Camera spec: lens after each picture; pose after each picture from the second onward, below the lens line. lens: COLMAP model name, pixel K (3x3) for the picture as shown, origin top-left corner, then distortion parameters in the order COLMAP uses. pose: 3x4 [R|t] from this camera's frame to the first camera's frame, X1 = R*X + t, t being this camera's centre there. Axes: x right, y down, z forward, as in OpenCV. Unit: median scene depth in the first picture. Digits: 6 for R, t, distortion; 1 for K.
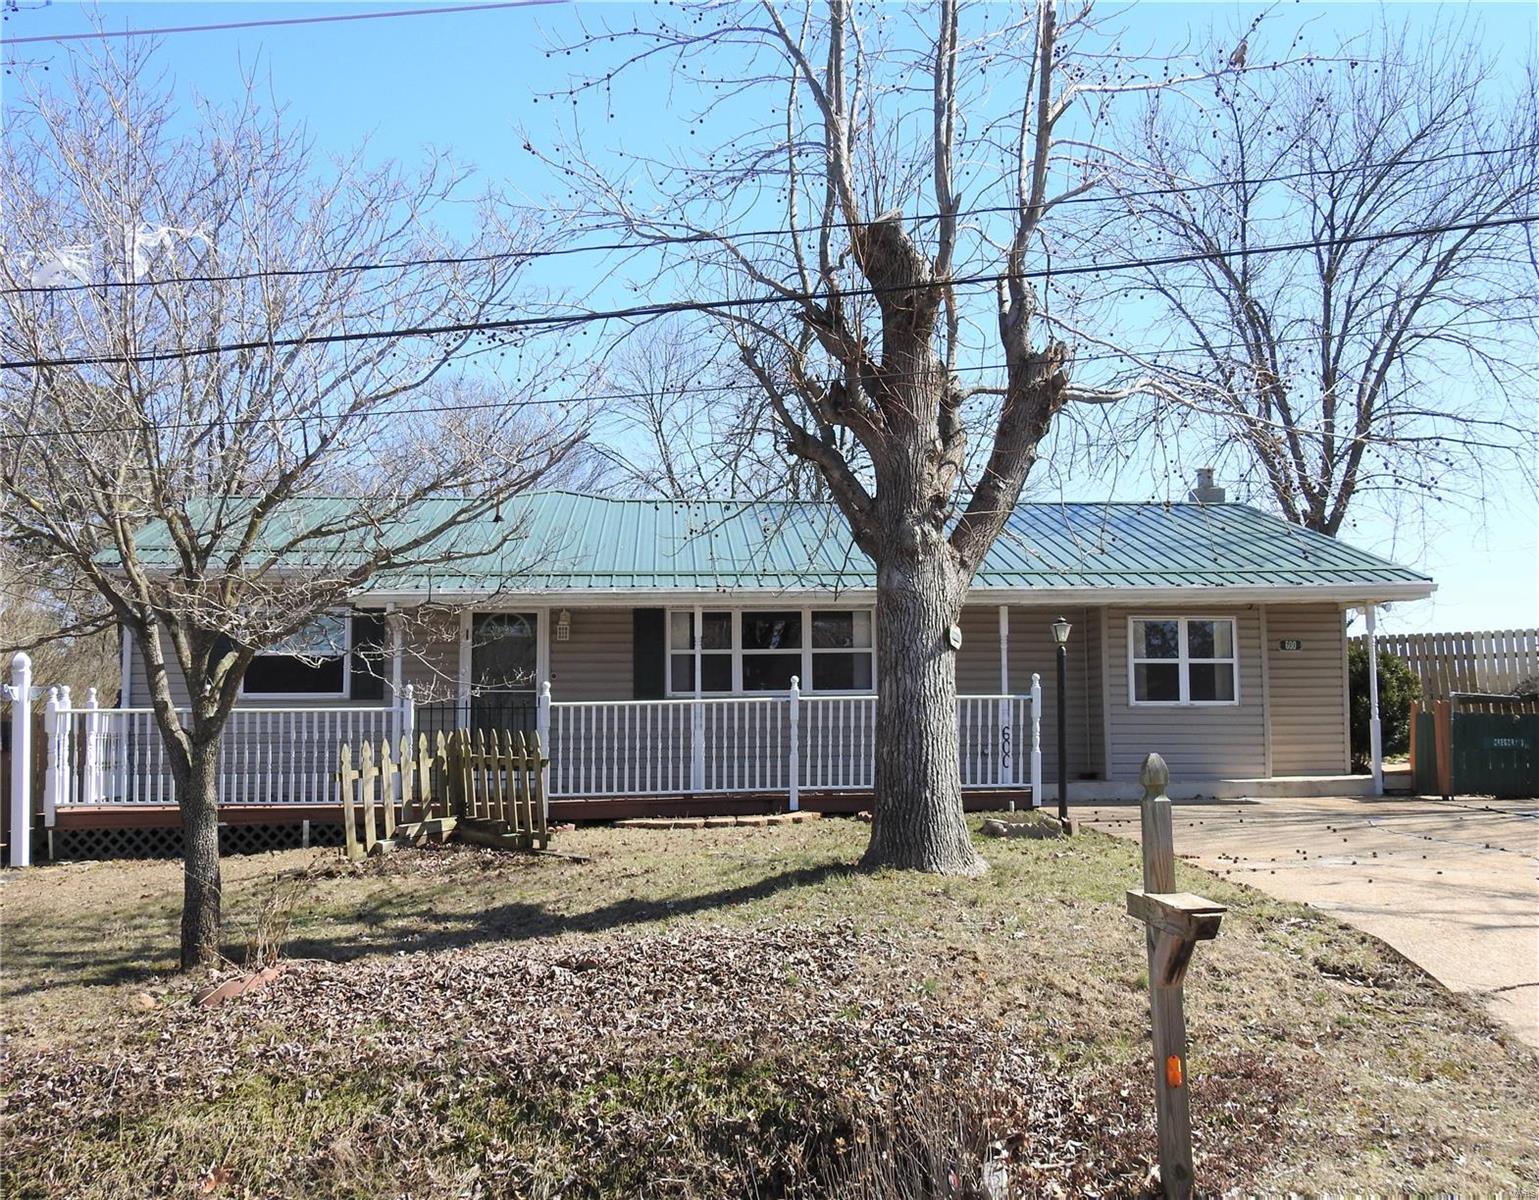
lens RADIAL K [[1490.6, 0, 782.4], [0, 1490.6, 598.7], [0, 0, 1]] dist [0.008836, 0.000000]
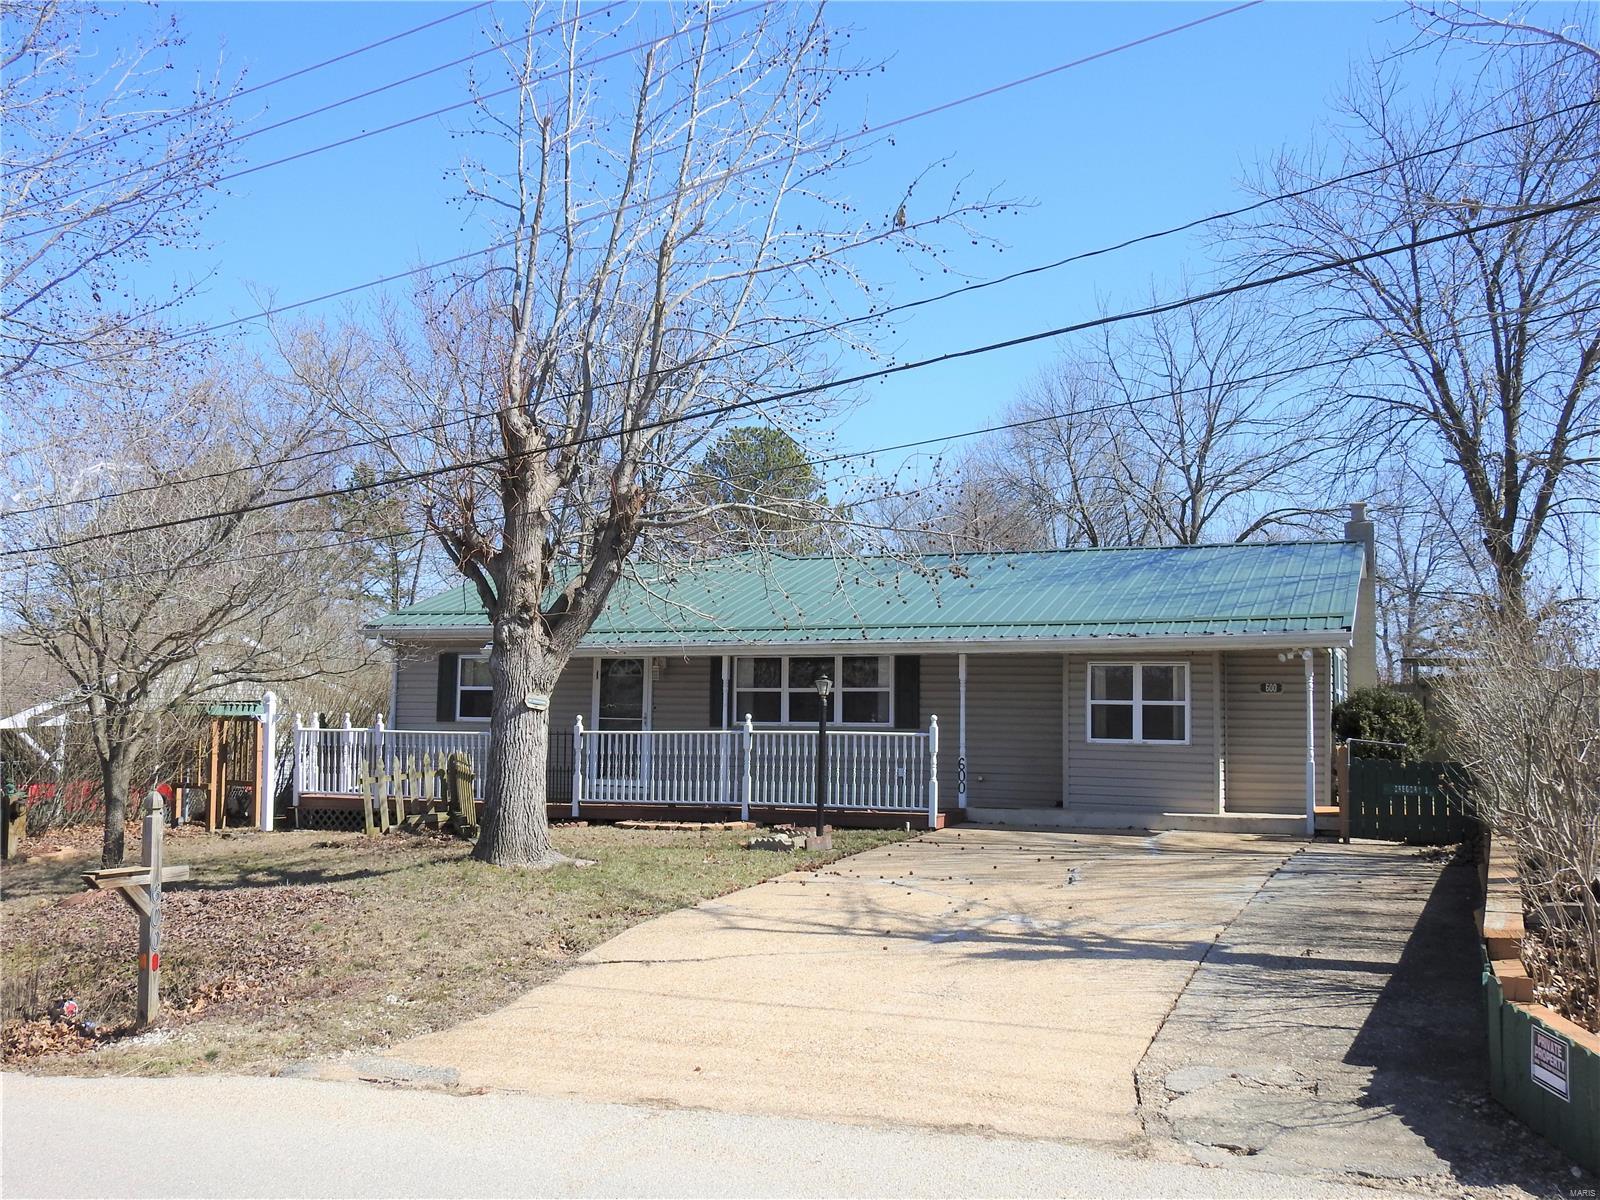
lens RADIAL K [[1486.9, 0, 795.9], [0, 1486.9, 602.6], [0, 0, 1]] dist [0.009321, 0.000000]
pose [[0.885213, -0.017389, -0.464860, 0.635973], [0.018862, 0.999821, -0.001482, -0.039838], [0.464803, -0.007456, 0.885383, -0.094307]]
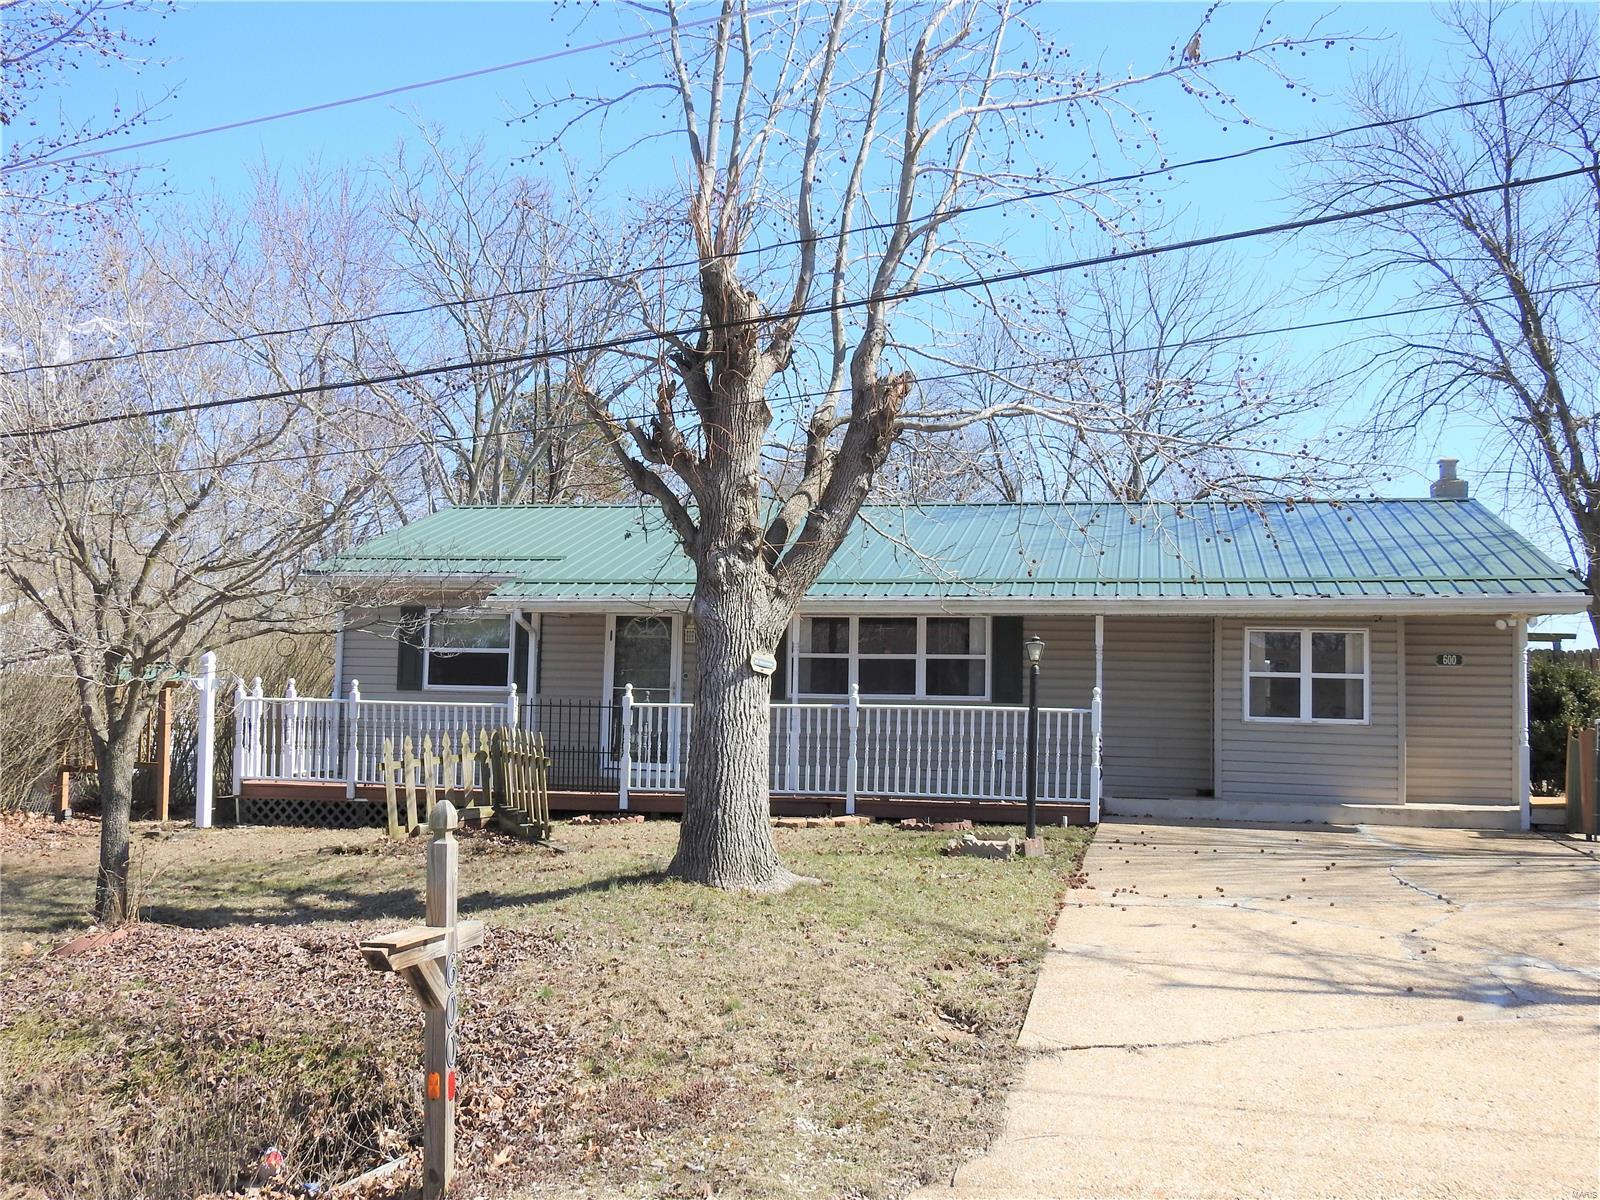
lens RADIAL K [[1486.9, 0, 792.6], [0, 1486.9, 601.5], [0, 0, 1]] dist [0.009321, 0.000000]
pose [[0.948863, 0.007398, -0.315602, 0.294744], [-0.002361, 0.999864, 0.016339, -0.022095], [0.315680, -0.014759, 0.948751, 0.011159]]
